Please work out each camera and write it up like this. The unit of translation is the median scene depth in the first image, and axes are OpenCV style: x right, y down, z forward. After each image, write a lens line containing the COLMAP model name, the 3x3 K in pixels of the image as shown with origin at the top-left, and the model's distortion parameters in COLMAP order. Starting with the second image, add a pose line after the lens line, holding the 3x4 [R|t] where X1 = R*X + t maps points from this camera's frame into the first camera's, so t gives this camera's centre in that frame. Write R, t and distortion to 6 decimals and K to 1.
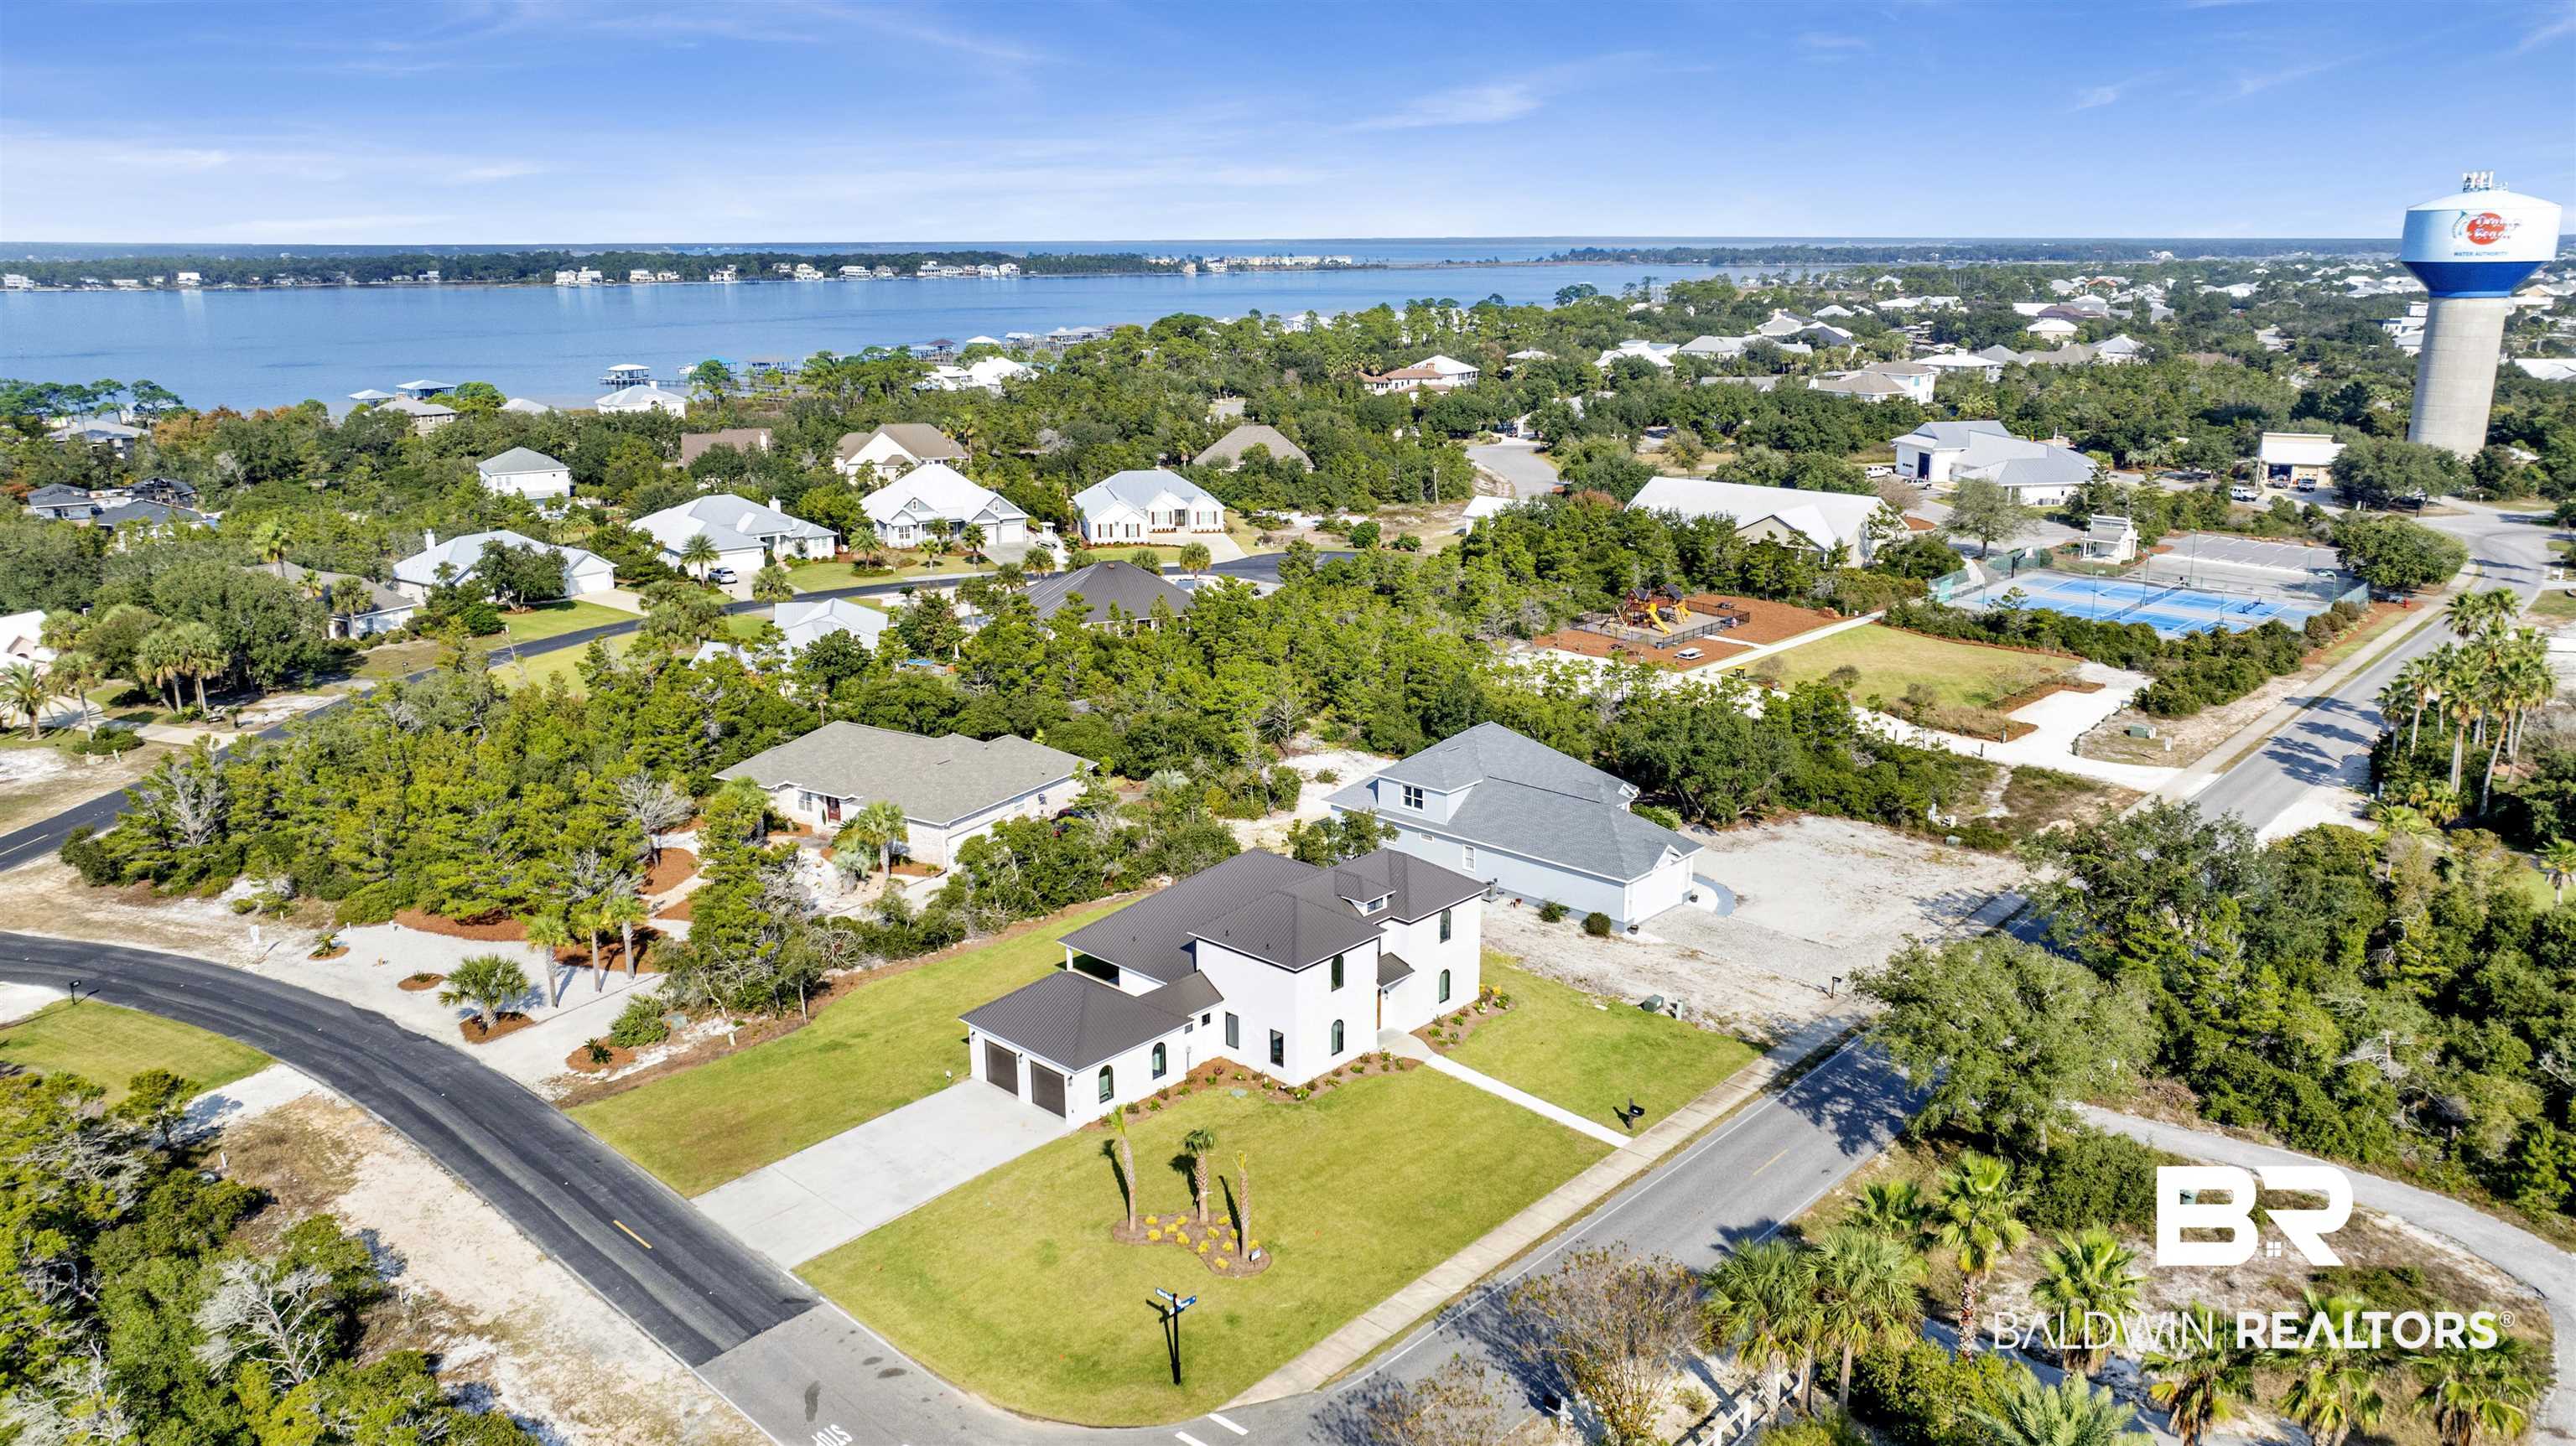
lens RADIAL K [[1833.8, 0, 1285.7], [0, 1833.8, 731.4], [0, 0, 1]] dist [-0.002675, -0.040203]
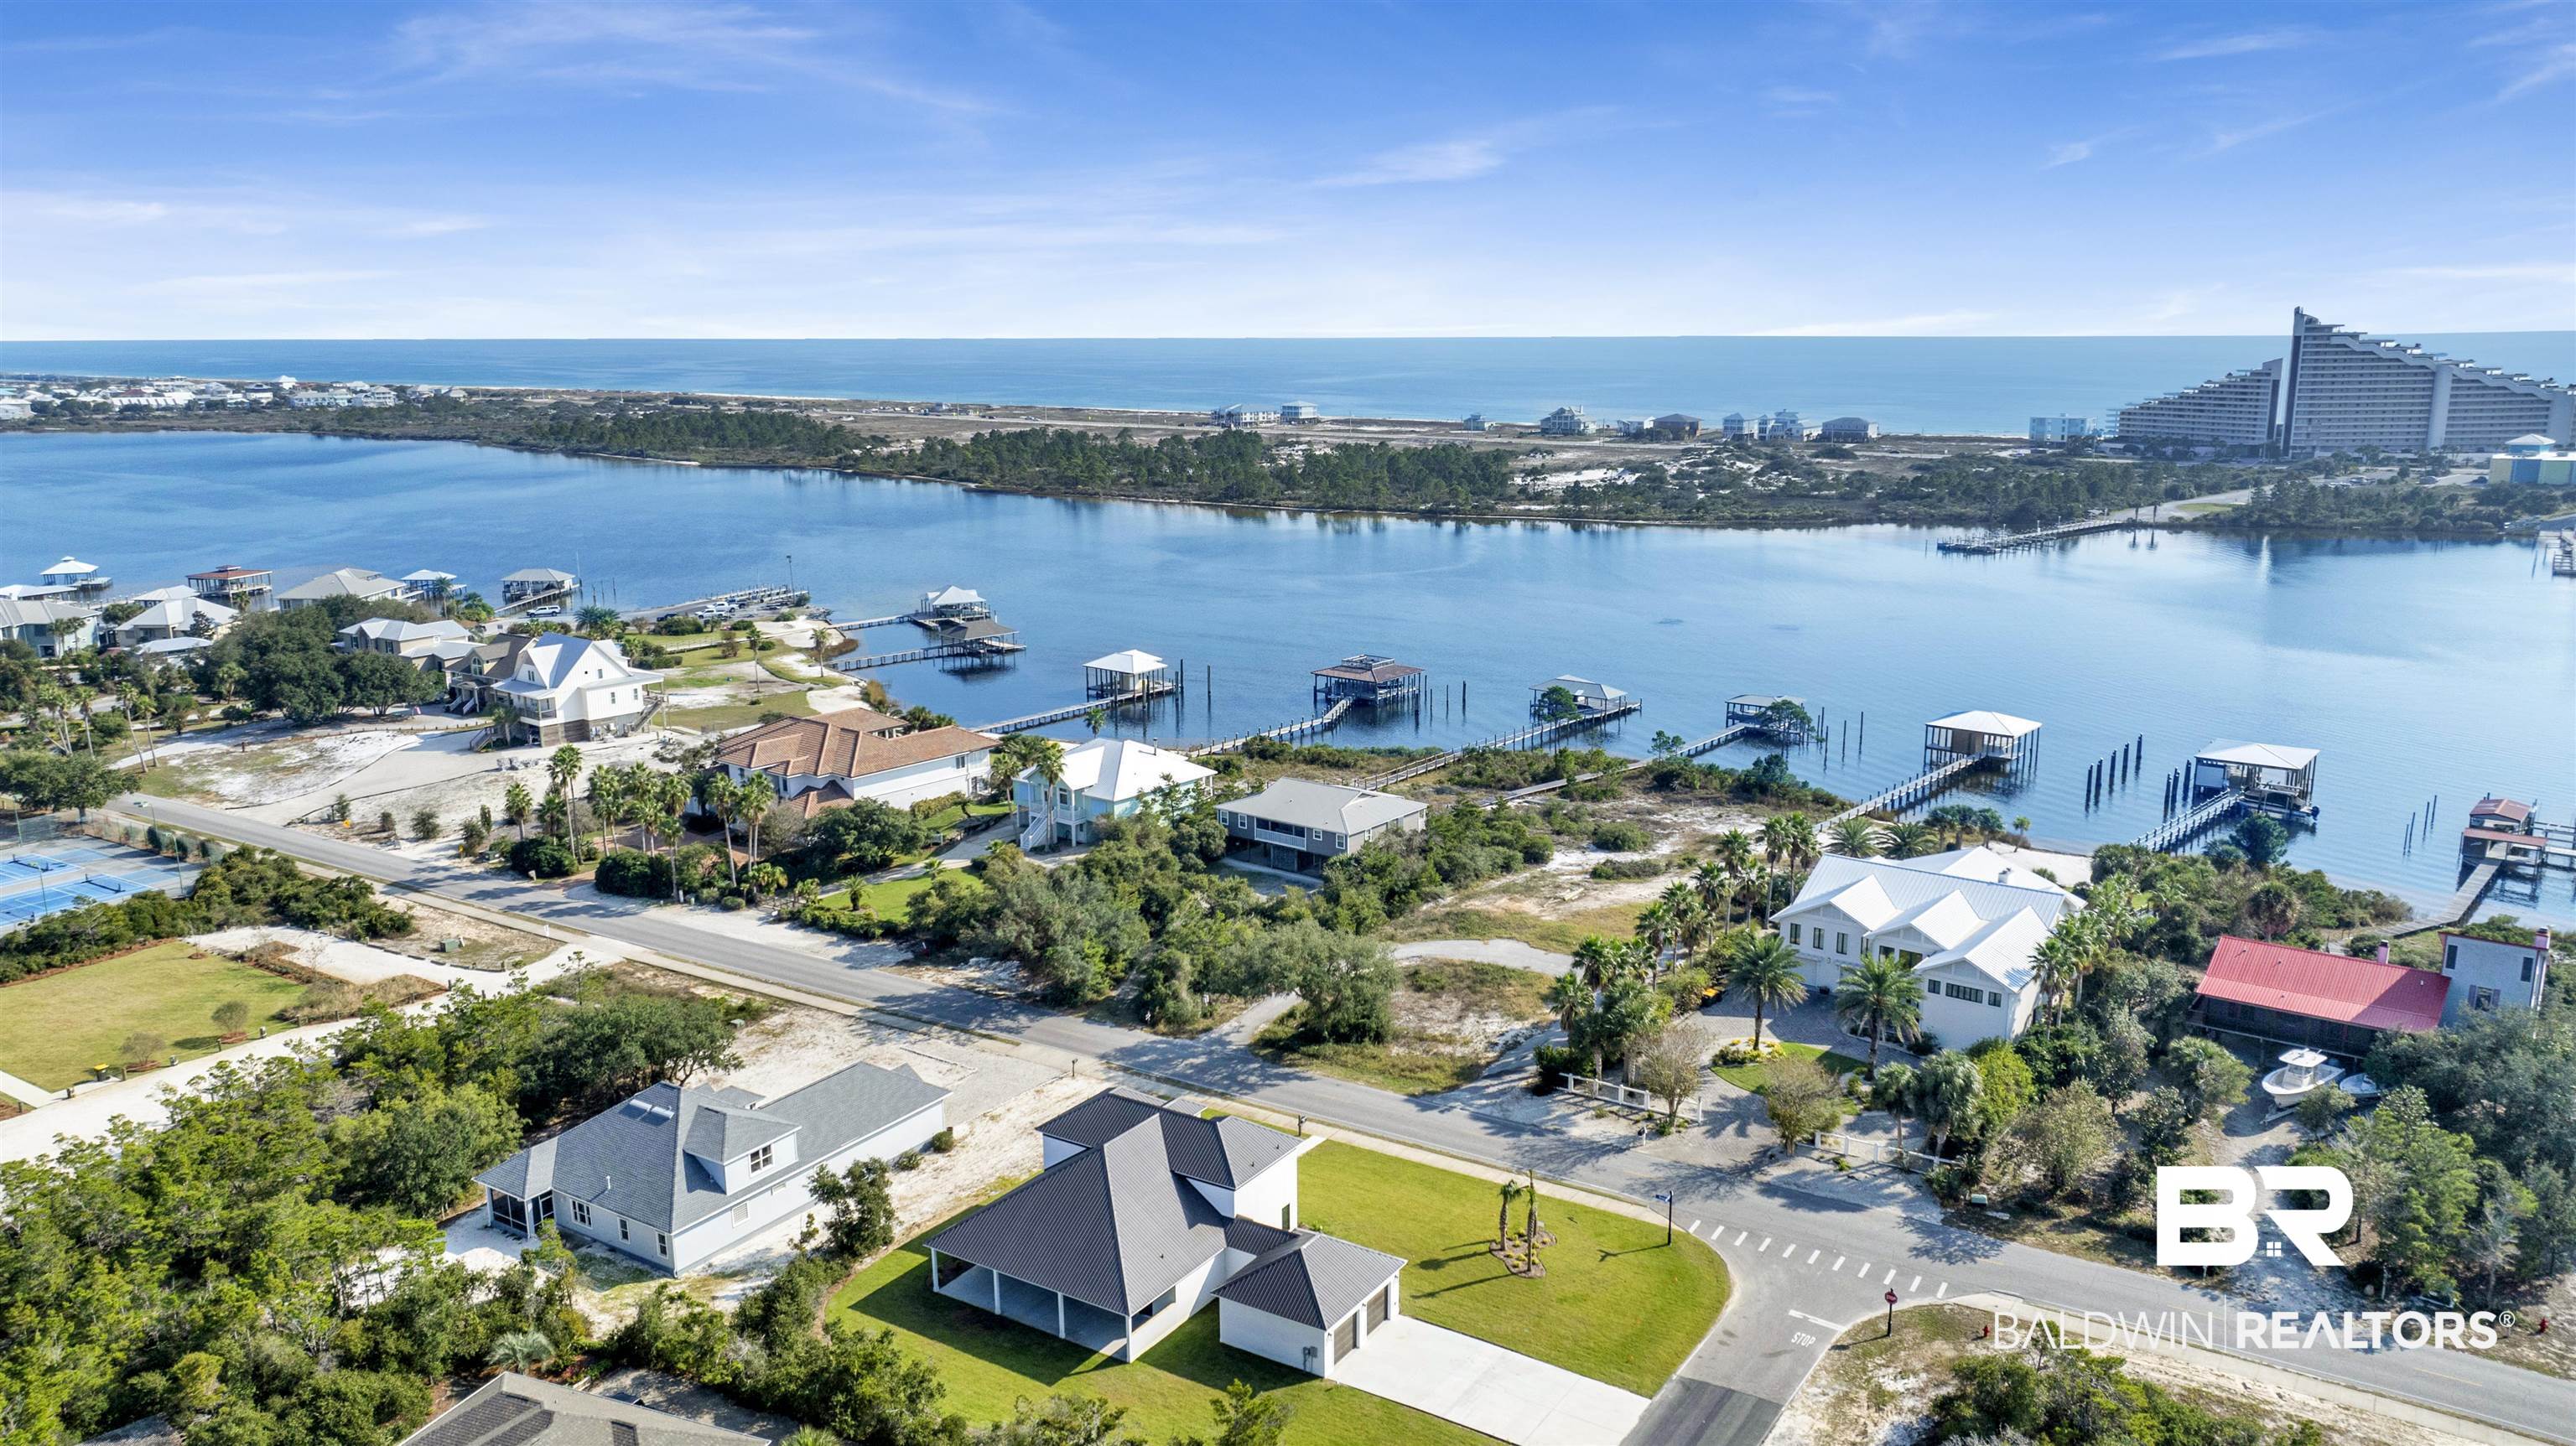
lens RADIAL K [[1833.8, 0, 1285.7], [0, 1833.8, 731.4], [0, 0, 1]] dist [-0.002675, -0.040203]
pose [[-0.189181, -0.202135, 0.960912, -0.873761], [0.254391, 0.935084, 0.246786, -0.345487], [-0.948417, 0.291135, -0.125478, 0.798277]]
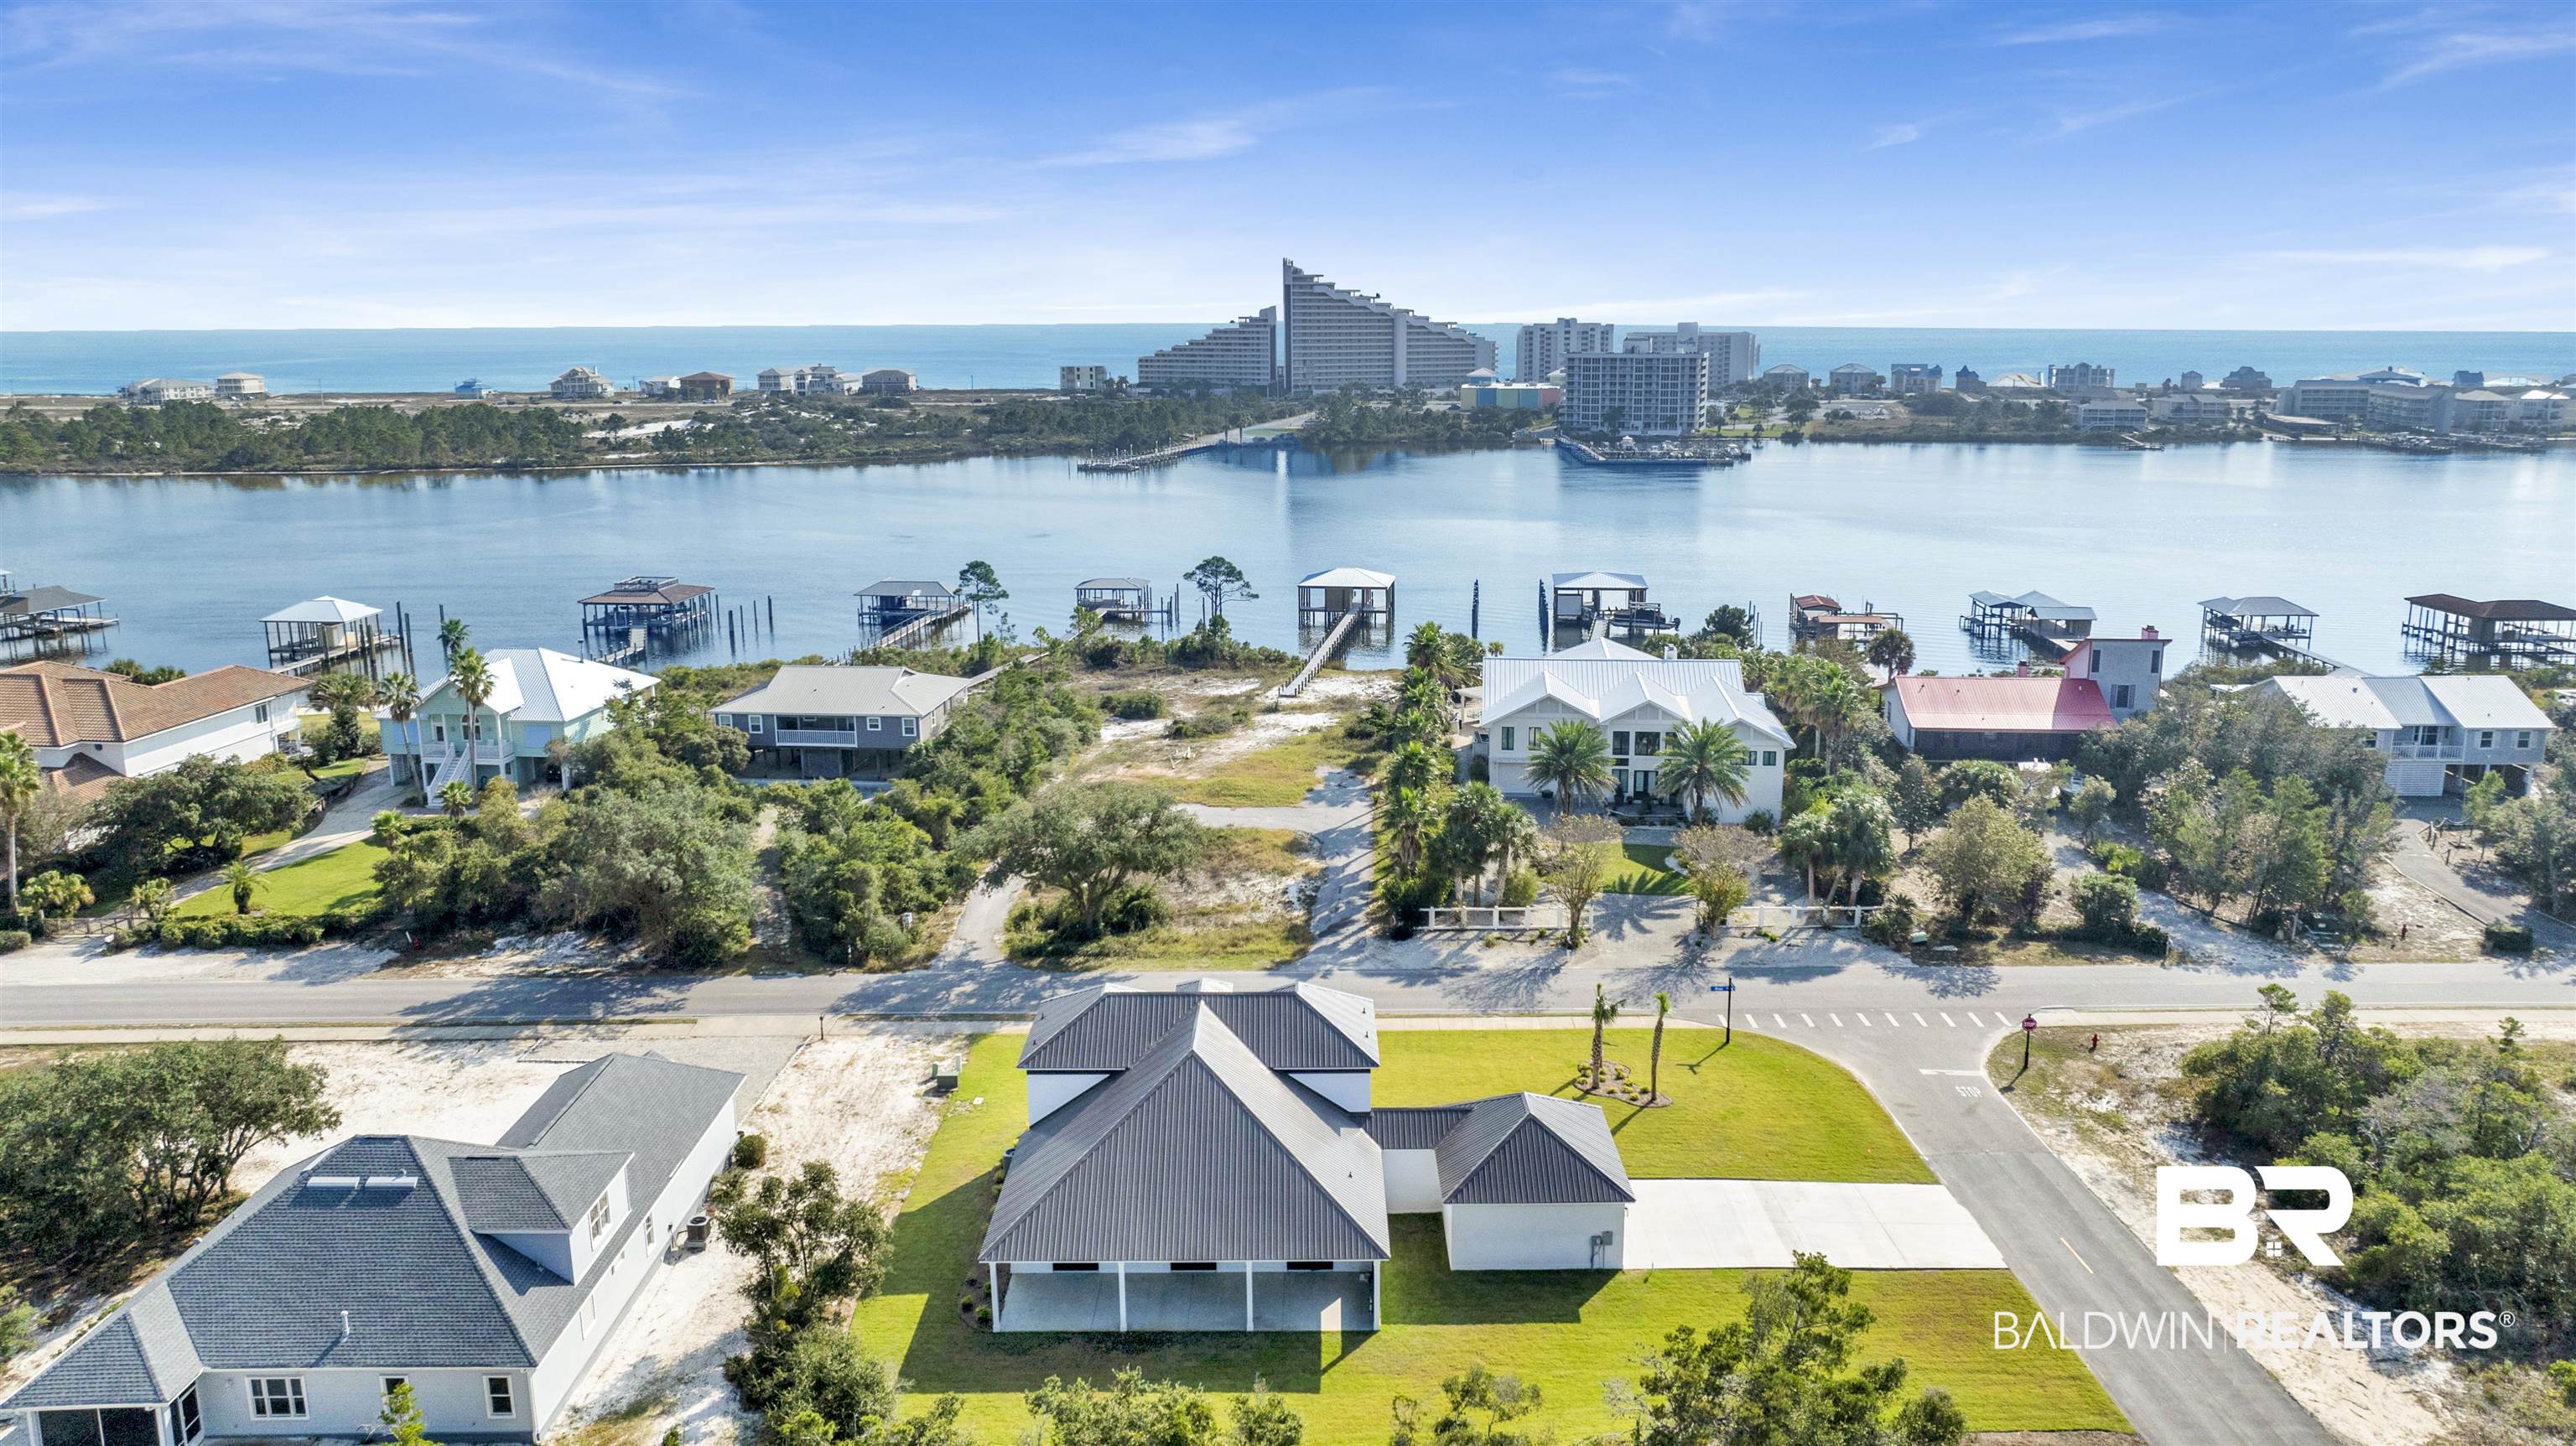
lens RADIAL K [[1856.1, 0, 1277.5], [0, 1856.1, 649.3], [0, 0, 1]] dist [0.028890, -0.066718]
pose [[-0.680532, -0.117526, 0.723231, -0.485346], [0.197395, 0.921153, 0.335430, -0.286335], [-0.705628, 0.371033, -0.603675, 1.146288]]
